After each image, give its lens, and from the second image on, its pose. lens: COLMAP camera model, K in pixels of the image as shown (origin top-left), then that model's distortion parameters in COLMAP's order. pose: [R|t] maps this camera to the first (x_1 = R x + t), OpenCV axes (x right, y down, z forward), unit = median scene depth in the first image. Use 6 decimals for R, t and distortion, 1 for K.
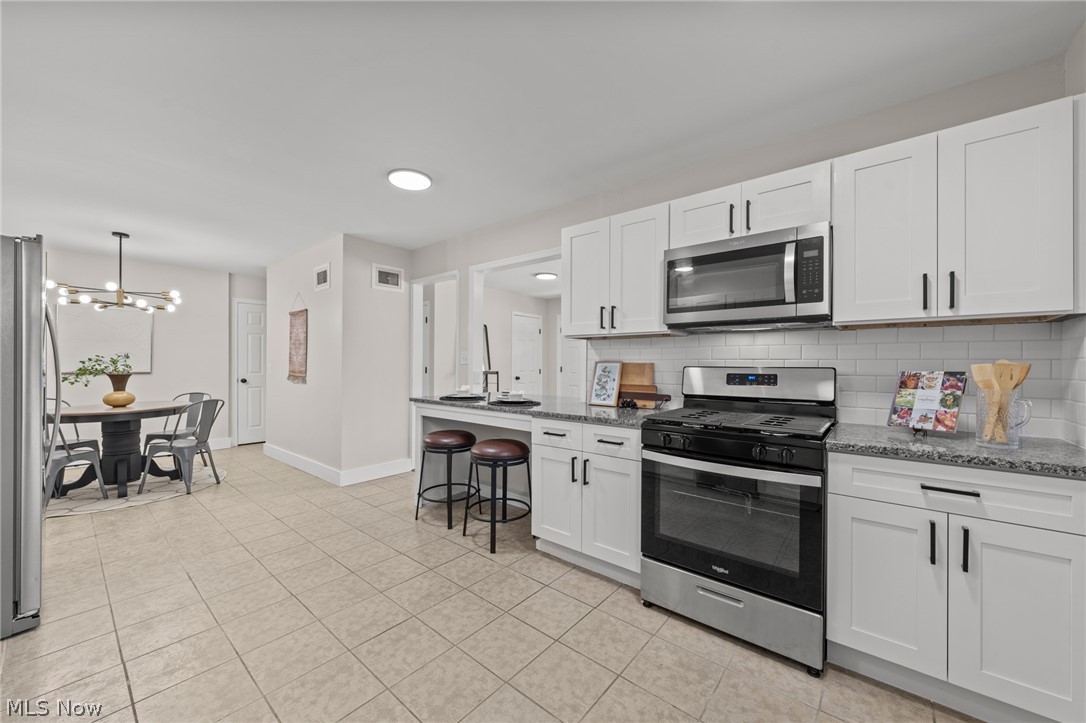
lens RADIAL K [[408.0, 0, 541.5], [0, 408.0, 363.0], [0, 0, 1]] dist [0.000201, -0.000030]
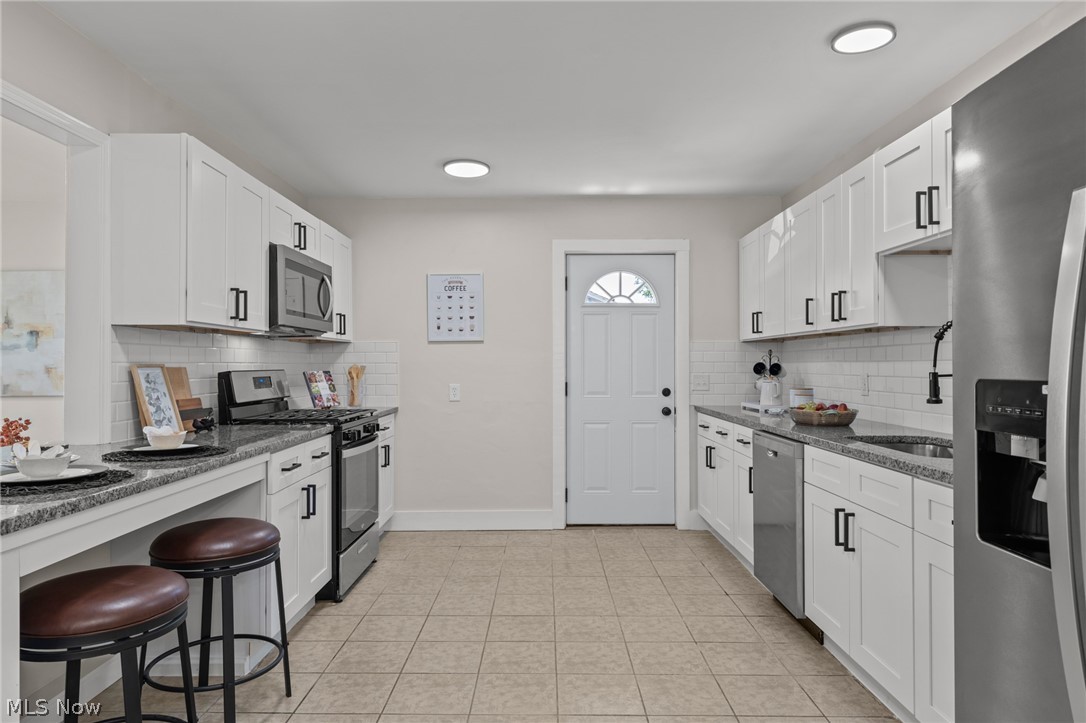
lens RADIAL K [[665.5, 0, 540.2], [0, 665.5, 359.7], [0, 0, 1]] dist [0.000367, -0.000520]
pose [[-0.636286, 0.002997, 0.771448, -0.946711], [-0.000370, 0.999991, -0.004190, -0.007736], [-0.771453, -0.002952, -0.636279, 1.163641]]
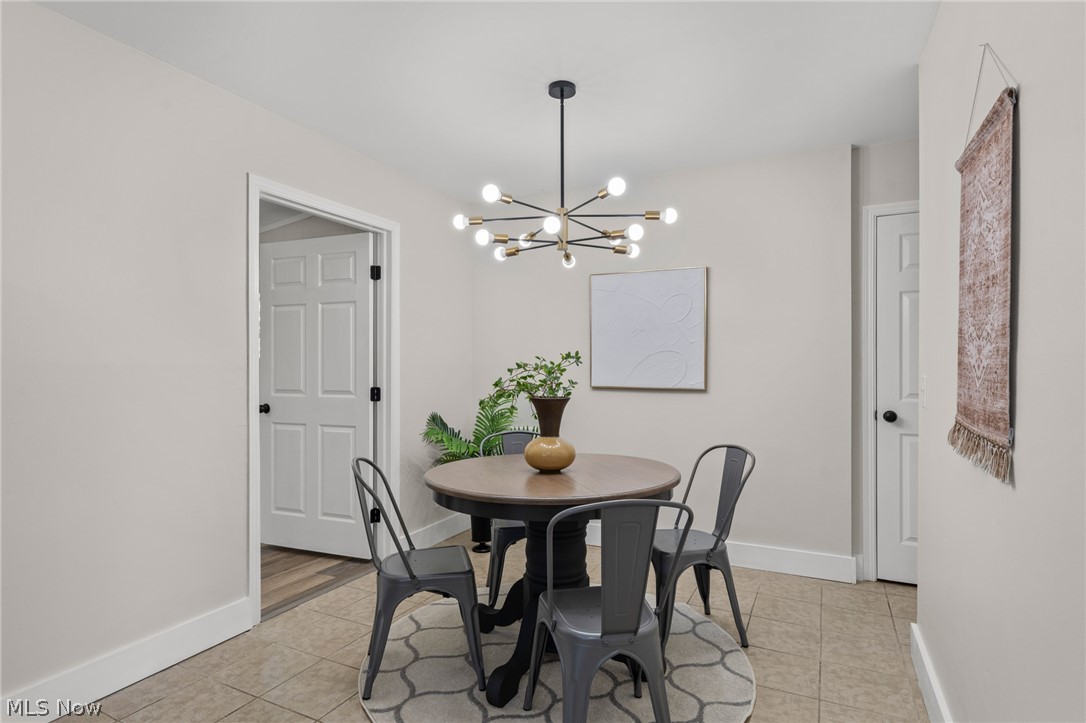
lens RADIAL K [[567.3, 0, 547.3], [0, 567.3, 368.0], [0, 0, 1]] dist [0.022606, 0.000338]
pose [[0.236791, -0.002327, -0.971558, -0.567936], [0.003787, 0.999992, -0.001473, -0.005848], [0.971553, -0.003331, 0.236797, 1.121164]]
